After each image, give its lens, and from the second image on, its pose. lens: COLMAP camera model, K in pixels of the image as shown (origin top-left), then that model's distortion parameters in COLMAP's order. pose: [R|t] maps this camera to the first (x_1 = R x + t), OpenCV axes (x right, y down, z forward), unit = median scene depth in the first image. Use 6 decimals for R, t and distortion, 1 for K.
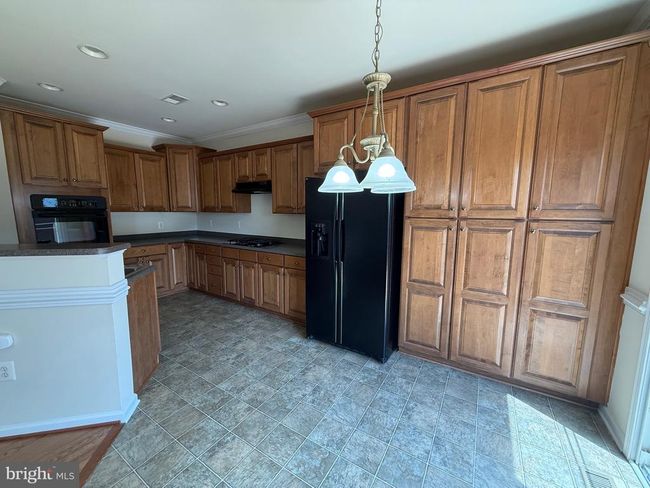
lens RADIAL K [[259.4, 0, 325.6], [0, 259.4, 243.6], [0, 0, 1]] dist [0.001572, -0.000055]
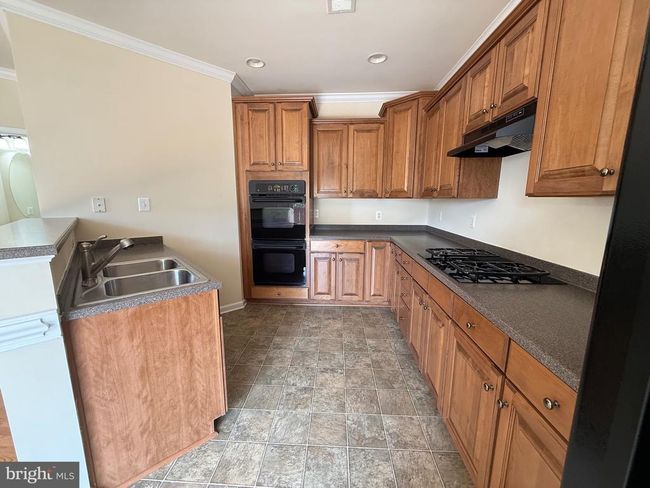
lens RADIAL K [[259.4, 0, 323.5], [0, 259.4, 245.1], [0, 0, 1]] dist [0.001572, -0.000055]
pose [[0.483491, 0.145250, -0.863214, -0.021679], [-0.112871, 0.988249, 0.103069, -0.051233], [0.868042, 0.047599, 0.494204, 0.531585]]
